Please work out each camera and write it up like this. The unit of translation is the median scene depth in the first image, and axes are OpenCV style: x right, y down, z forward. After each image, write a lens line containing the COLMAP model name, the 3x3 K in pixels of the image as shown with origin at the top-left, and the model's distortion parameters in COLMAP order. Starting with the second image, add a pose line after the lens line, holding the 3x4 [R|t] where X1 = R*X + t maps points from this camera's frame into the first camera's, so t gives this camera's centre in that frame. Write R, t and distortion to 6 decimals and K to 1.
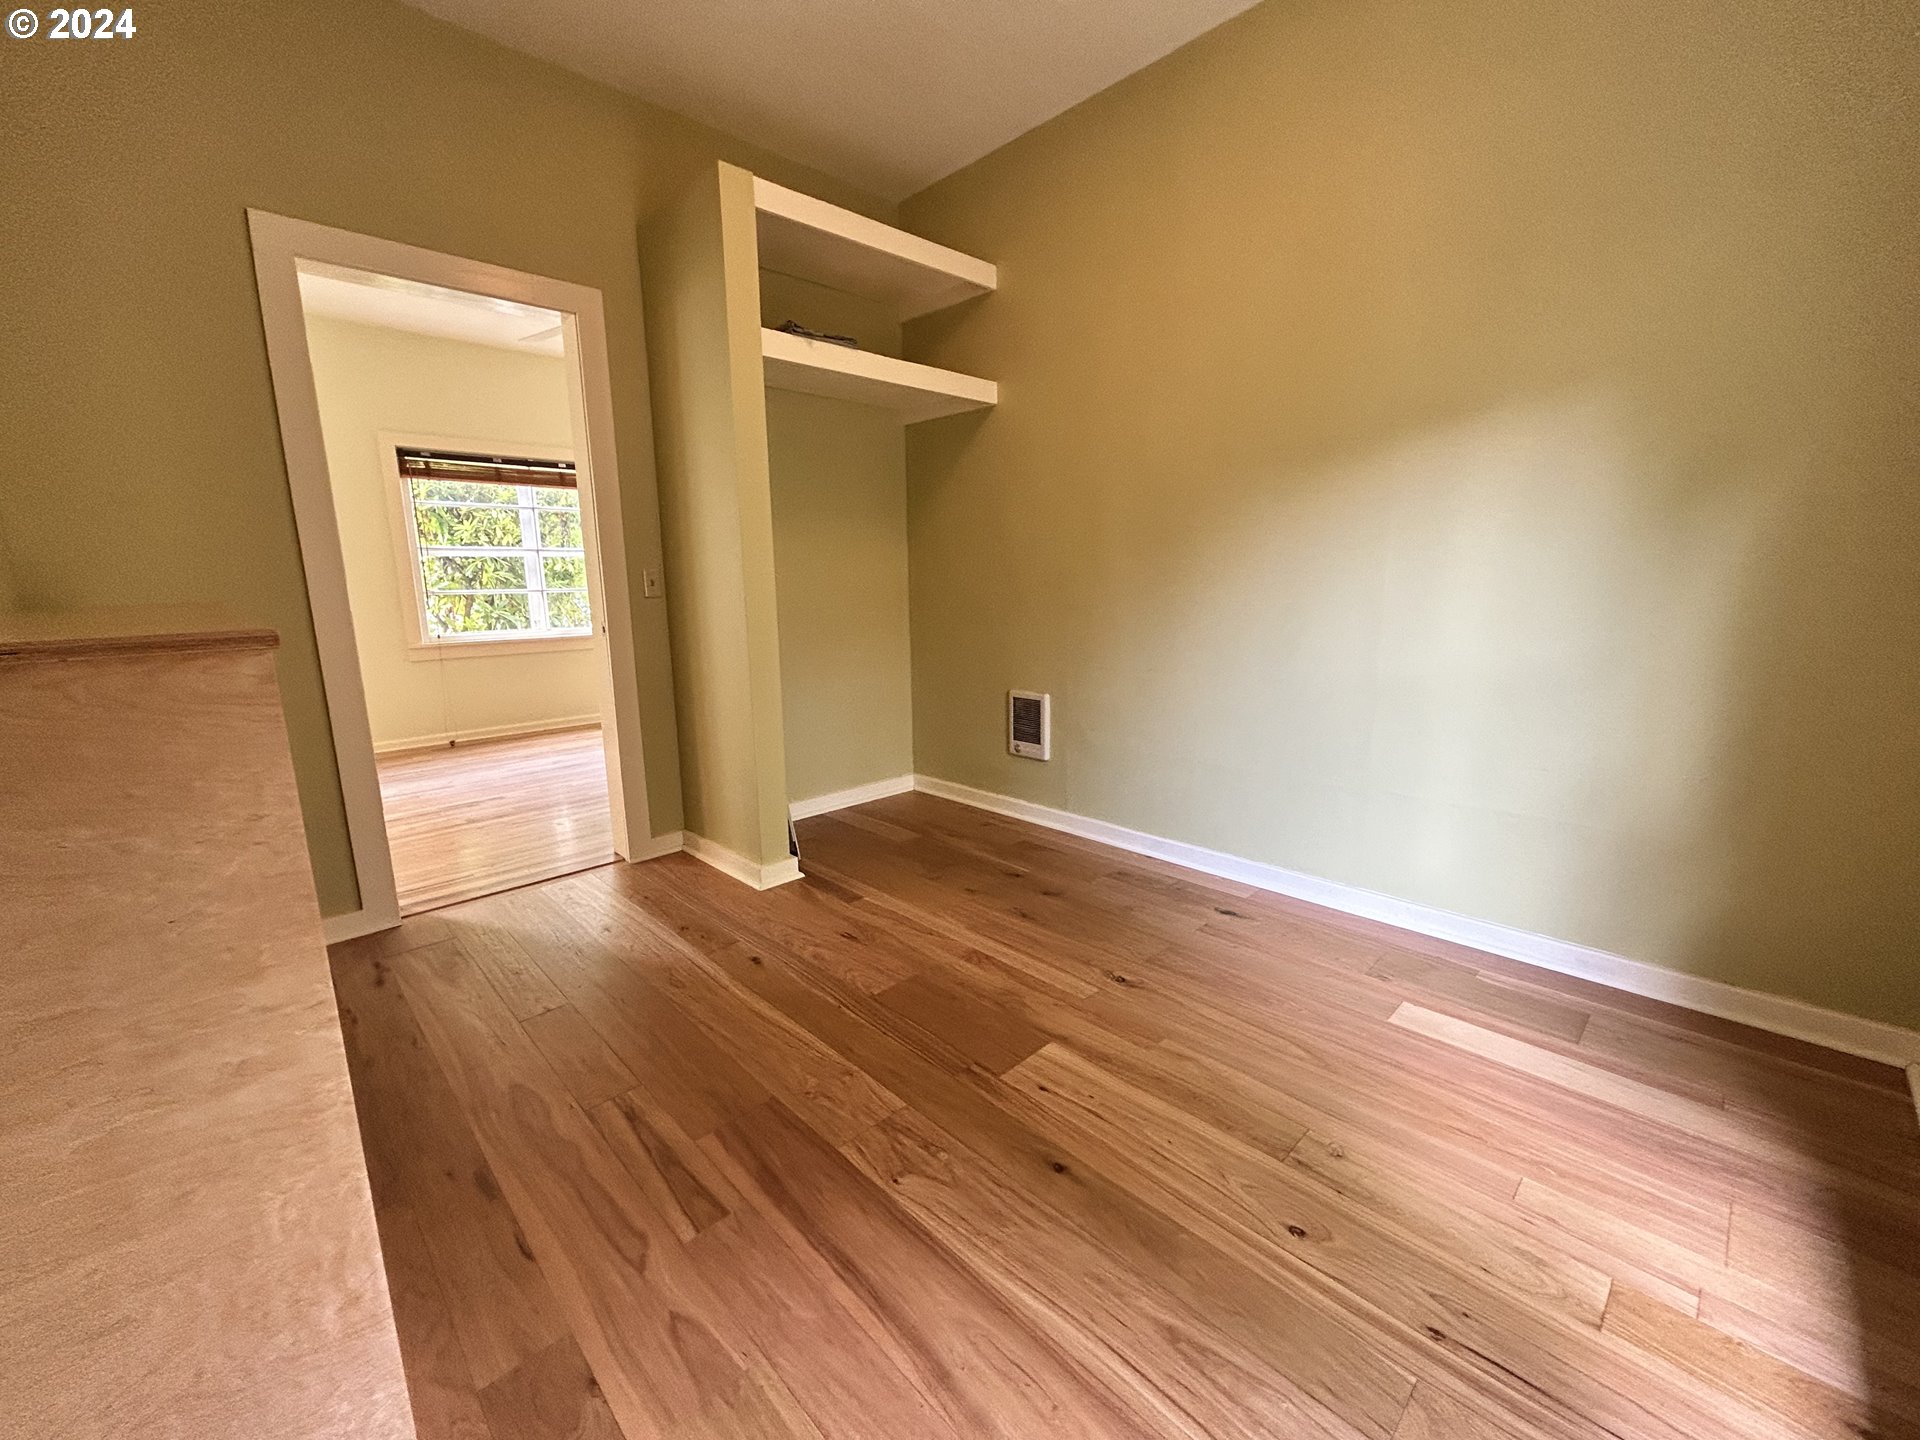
lens RADIAL K [[779.4, 0, 956.9], [0, 779.4, 728.2], [0, 0, 1]] dist [0.000241, 0.000901]
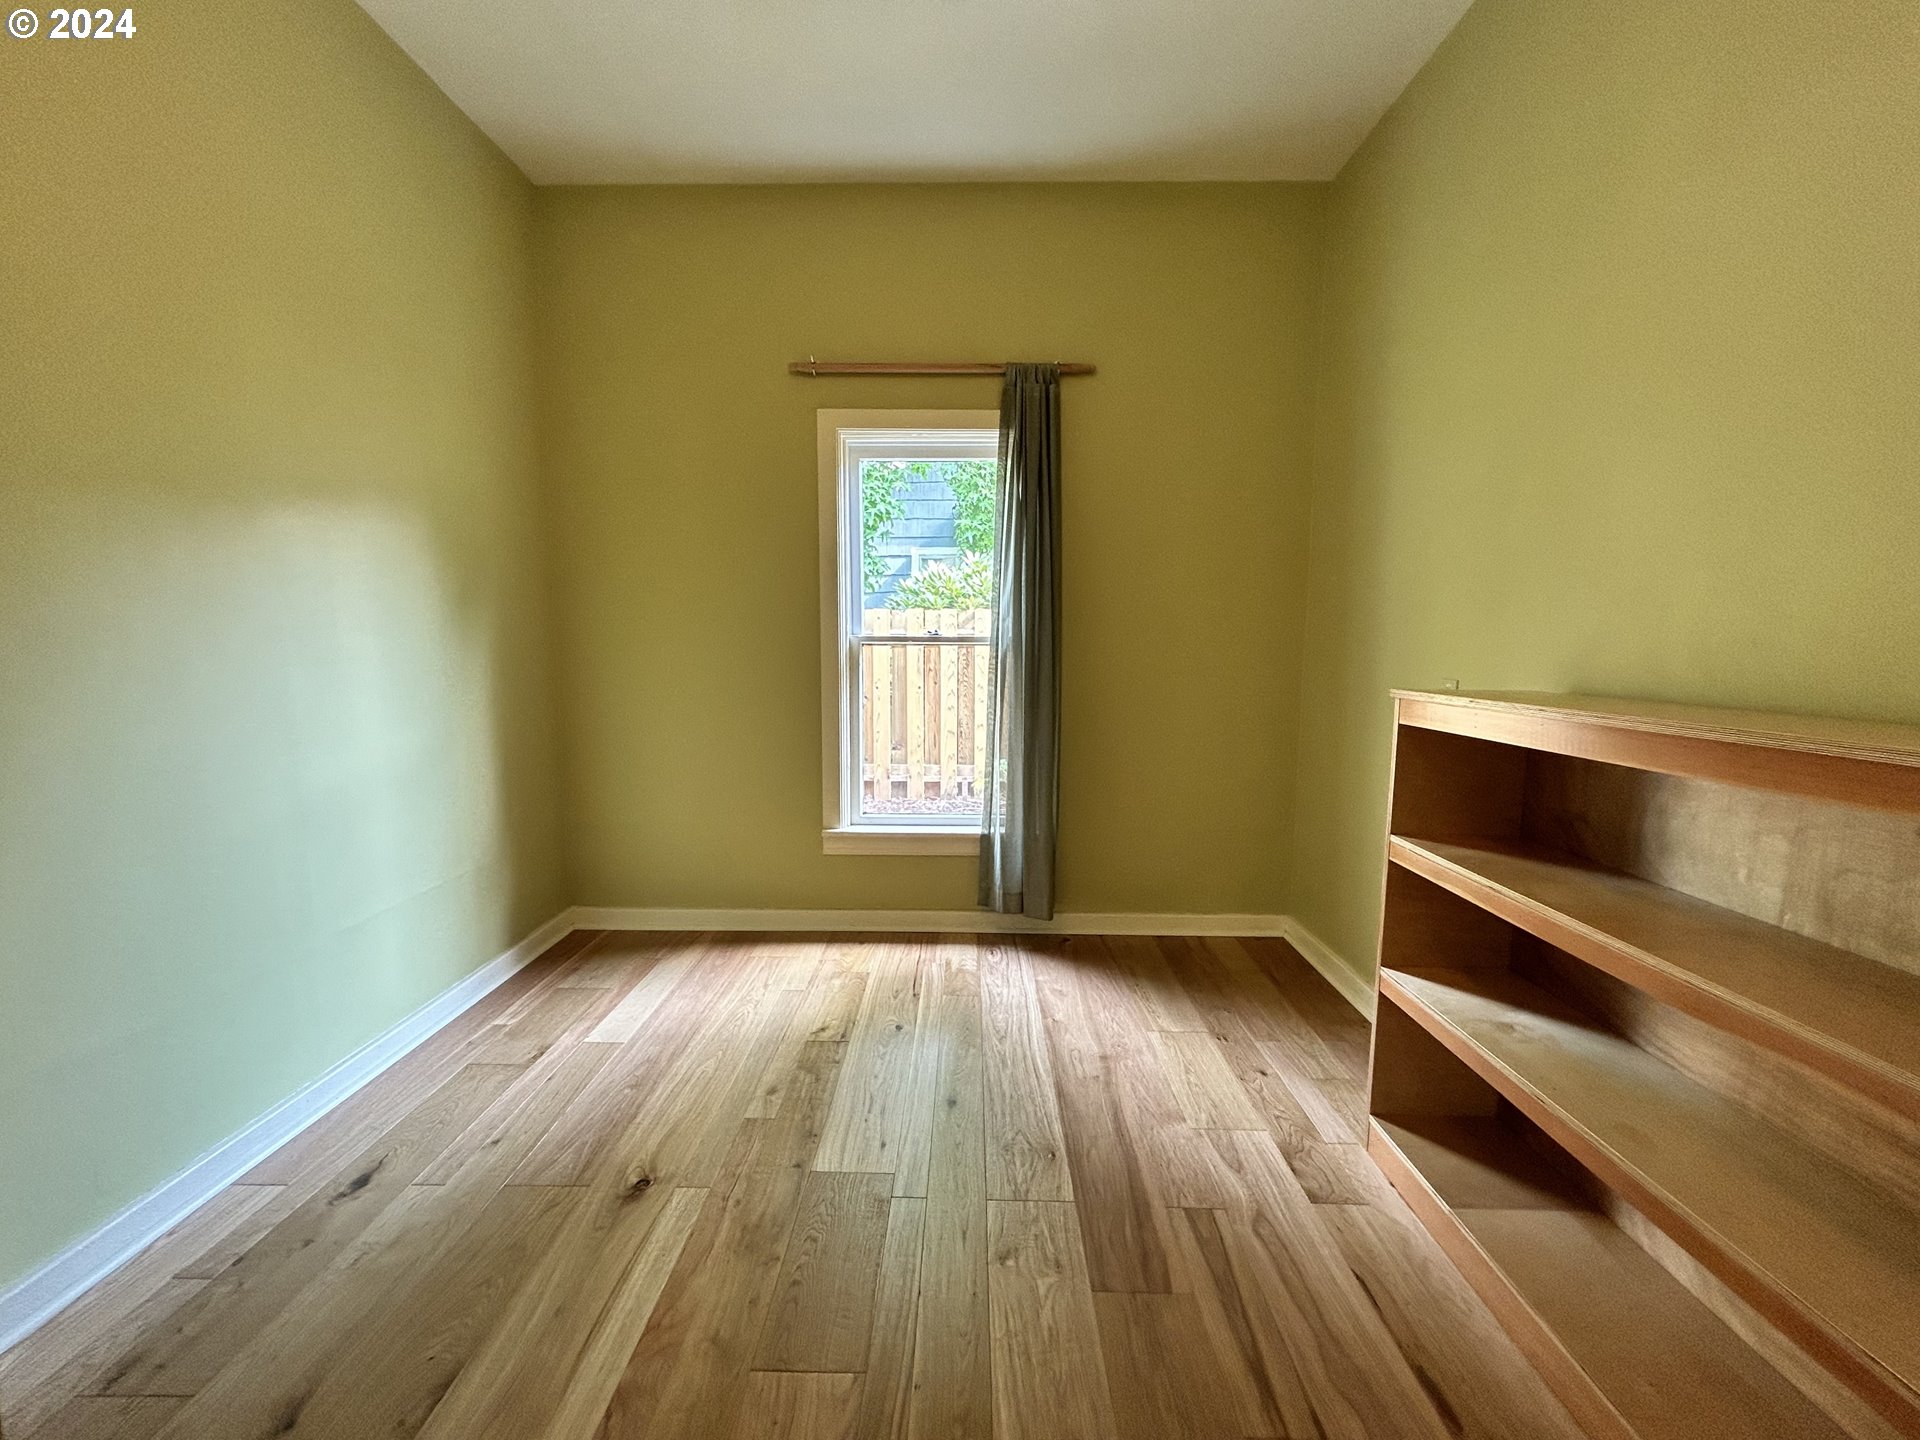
lens RADIAL K [[779.4, 0, 963.4], [0, 779.4, 716.5], [0, 0, 1]] dist [0.000241, 0.000901]
pose [[-0.708971, -0.062206, 0.702488, -0.596596], [0.144499, 0.962156, 0.231032, -0.291556], [-0.690275, 0.265304, -0.673152, 1.302607]]
